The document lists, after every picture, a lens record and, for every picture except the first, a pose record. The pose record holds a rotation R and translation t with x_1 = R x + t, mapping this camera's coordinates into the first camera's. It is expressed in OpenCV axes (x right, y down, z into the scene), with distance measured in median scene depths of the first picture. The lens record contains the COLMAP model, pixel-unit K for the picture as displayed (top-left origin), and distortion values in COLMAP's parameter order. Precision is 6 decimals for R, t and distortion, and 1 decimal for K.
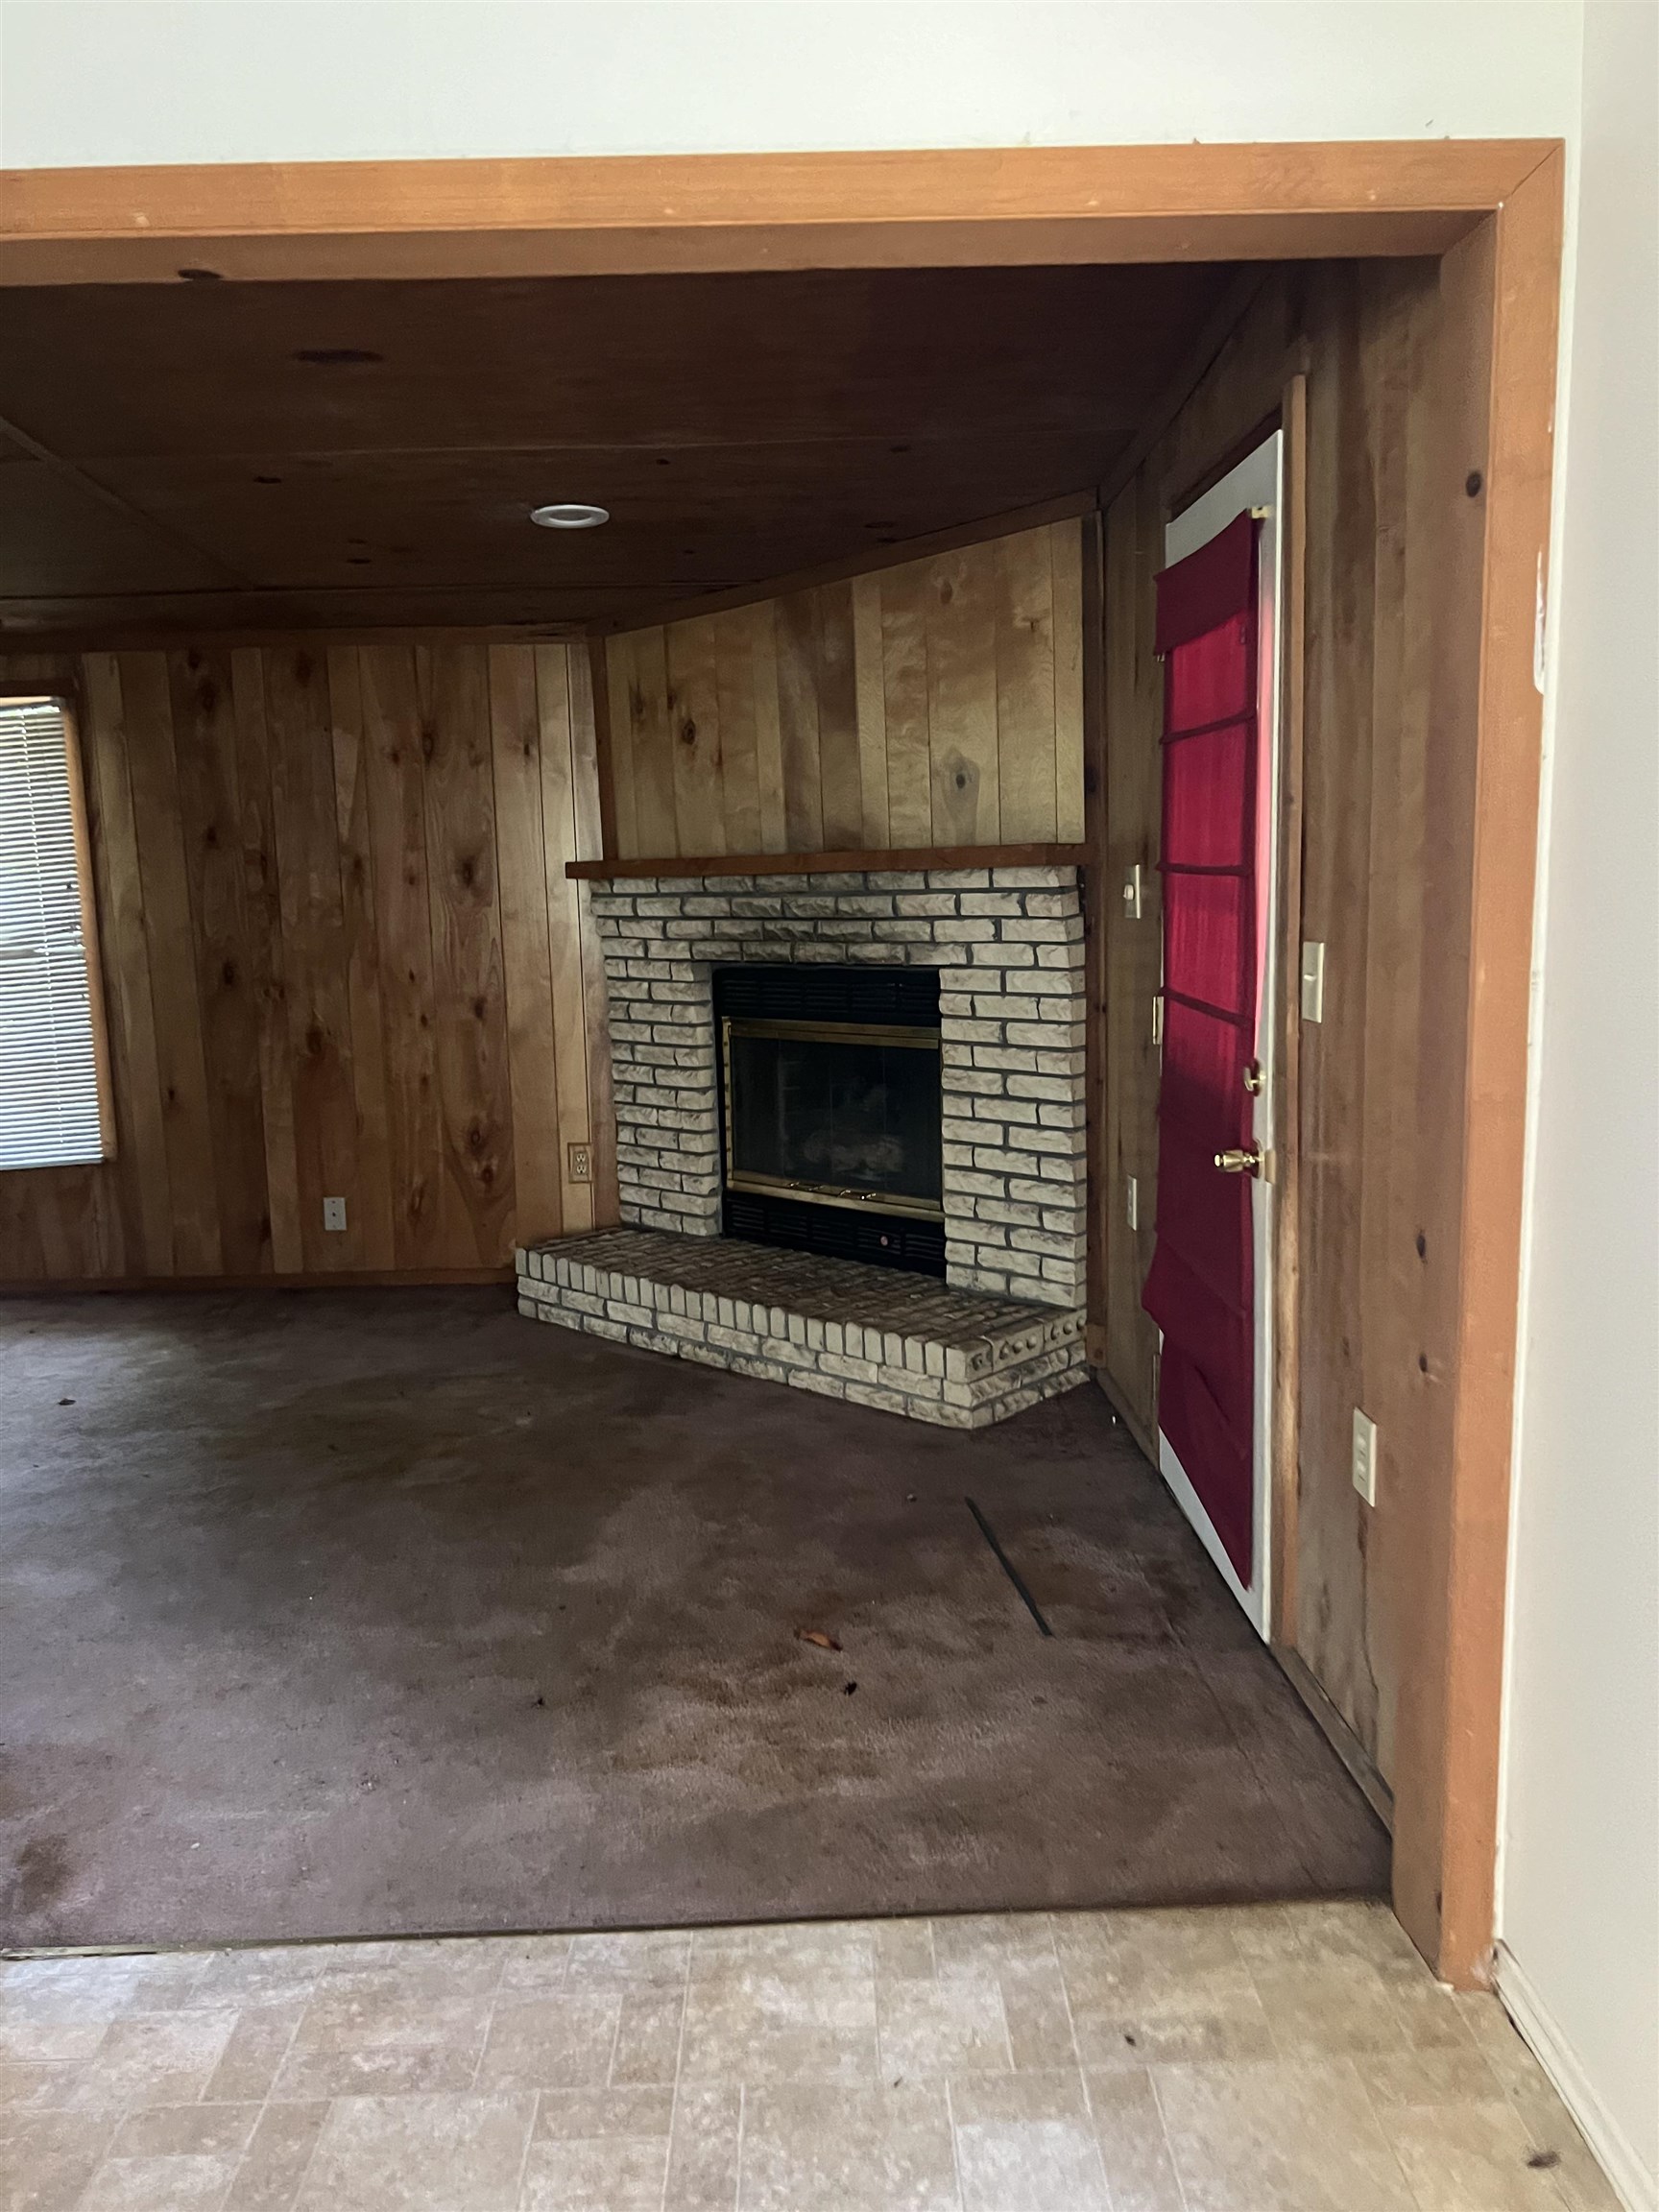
lens RADIAL K [[1665.2, 0, 844.9], [0, 1665.2, 1112.6], [0, 0, 1]] dist [0.035174, -0.042161]
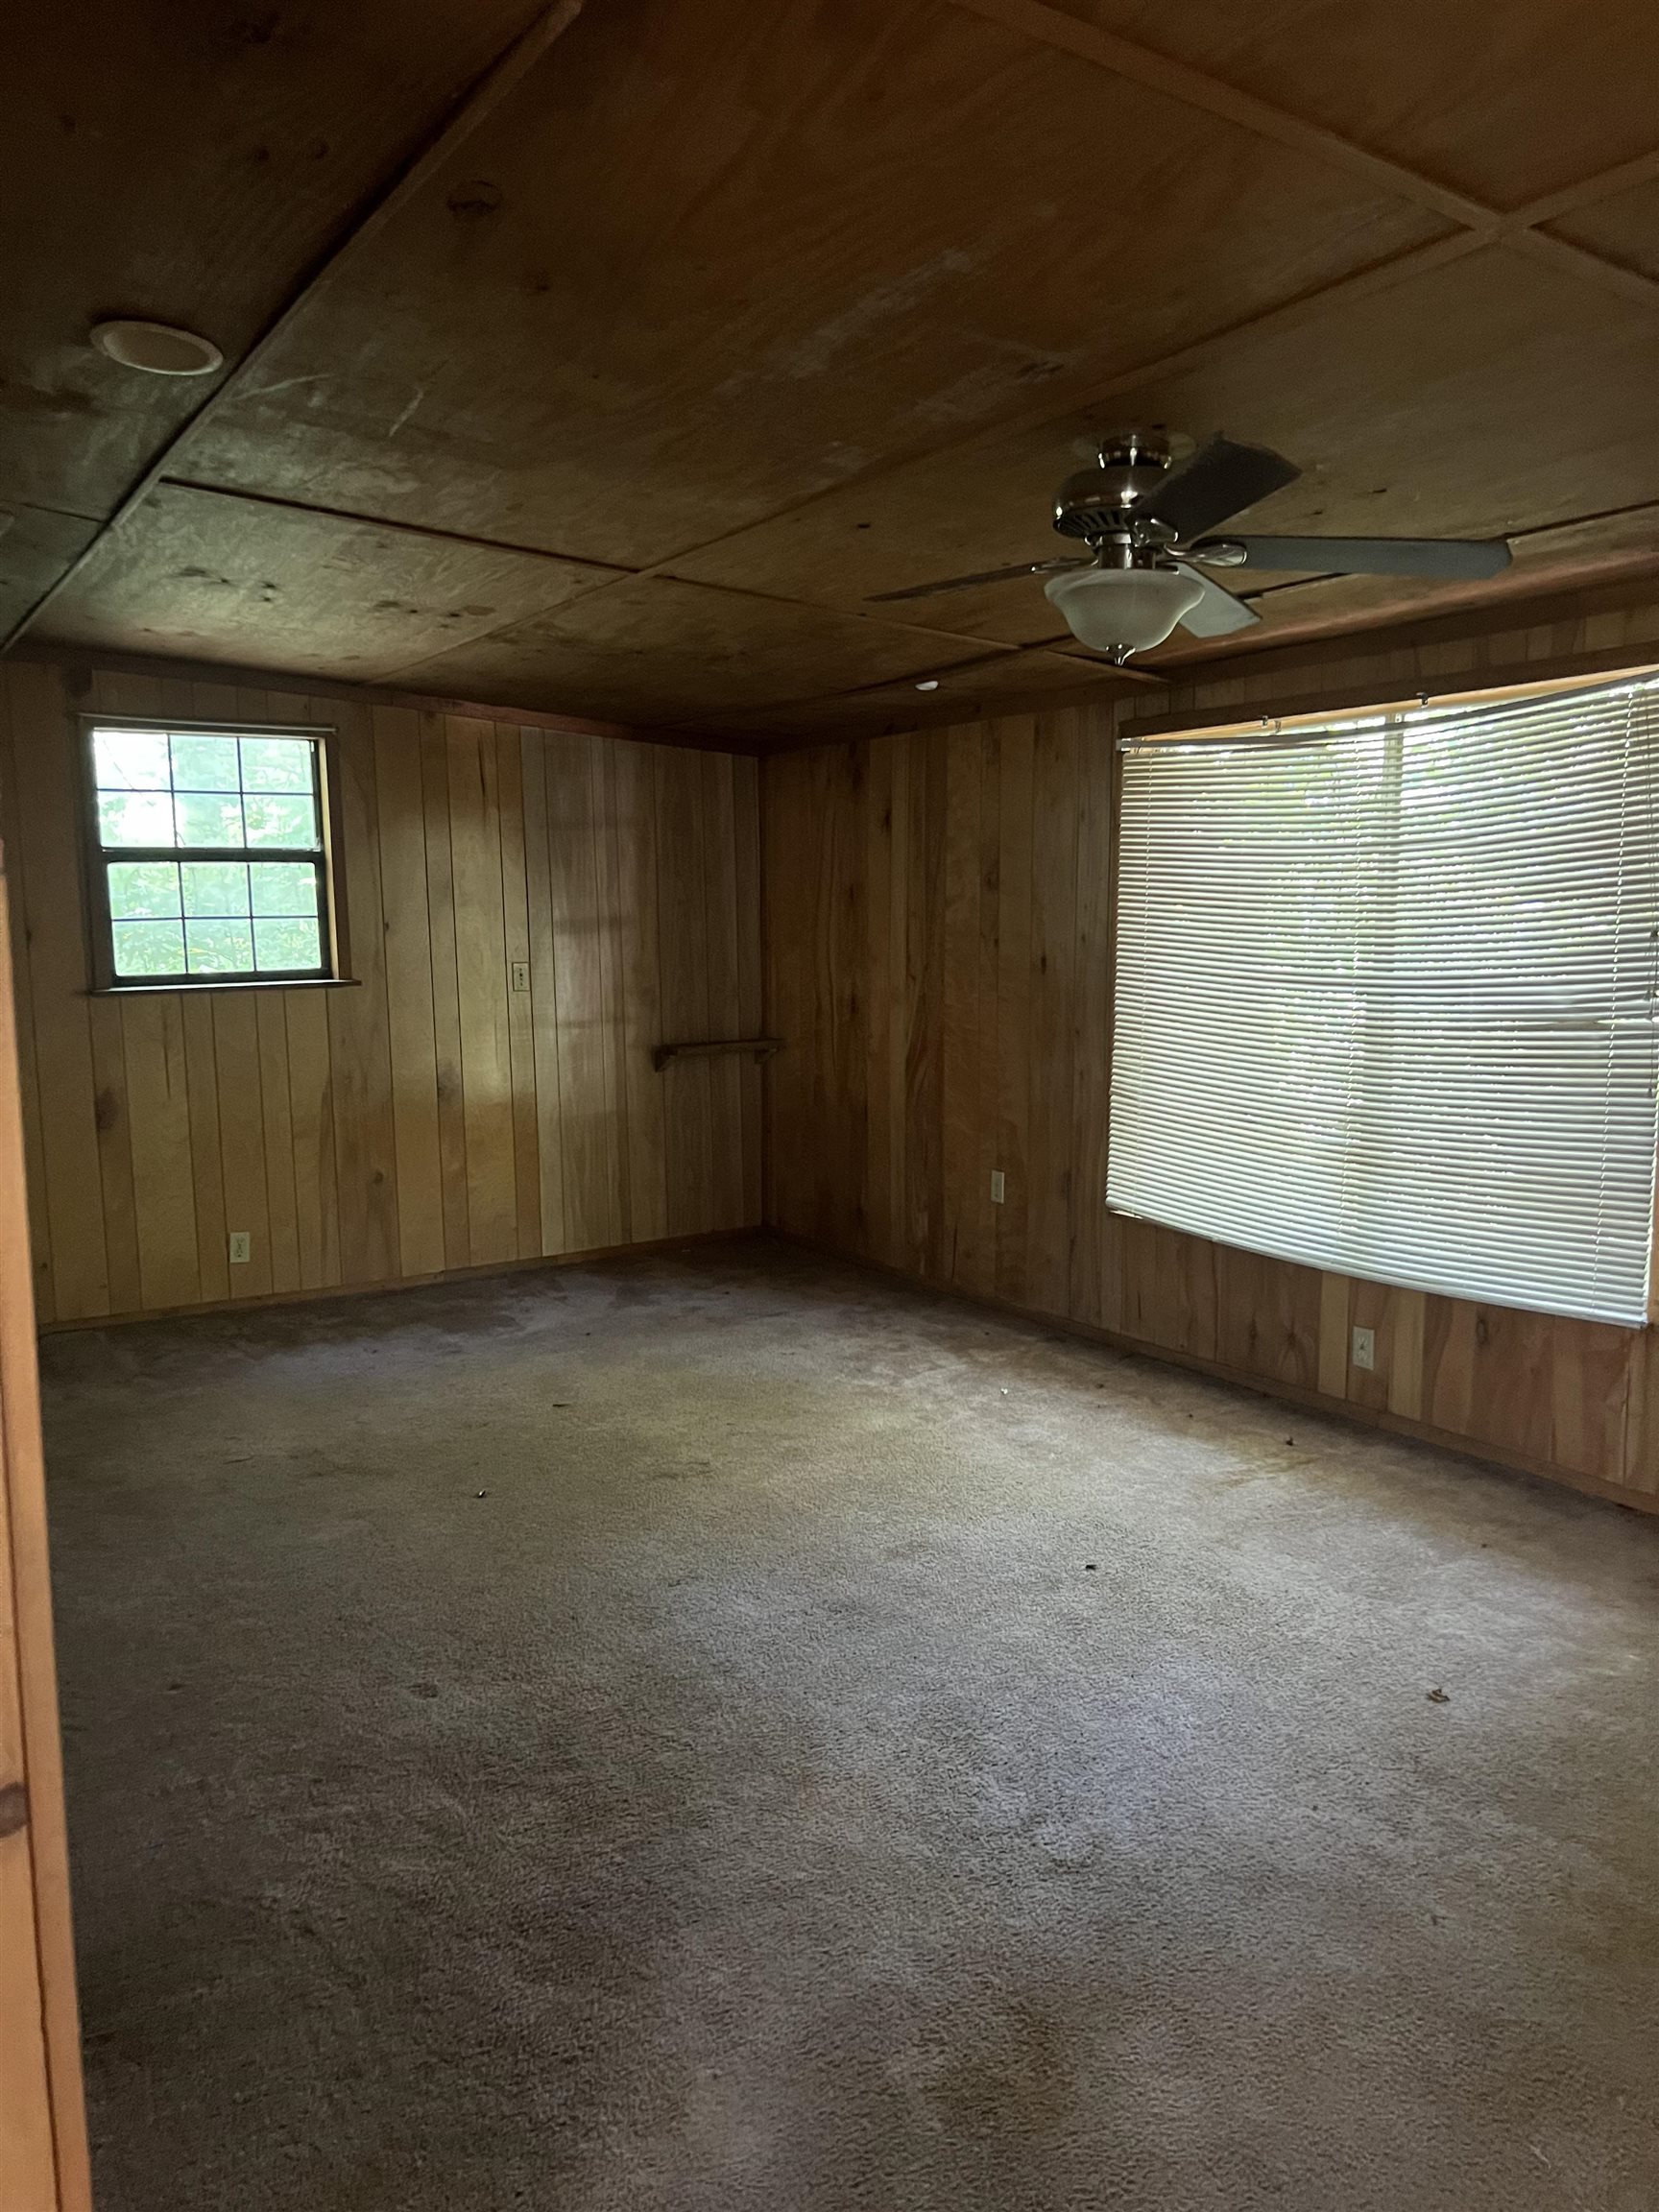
lens RADIAL K [[1665.2, 0, 844.9], [0, 1665.2, 1112.6], [0, 0, 1]] dist [0.035174, -0.042161]
pose [[0.517920, 0.128287, -0.845755, -0.041960], [-0.136647, 0.988402, 0.066245, -0.067657], [0.844445, 0.081260, 0.529443, 0.386221]]
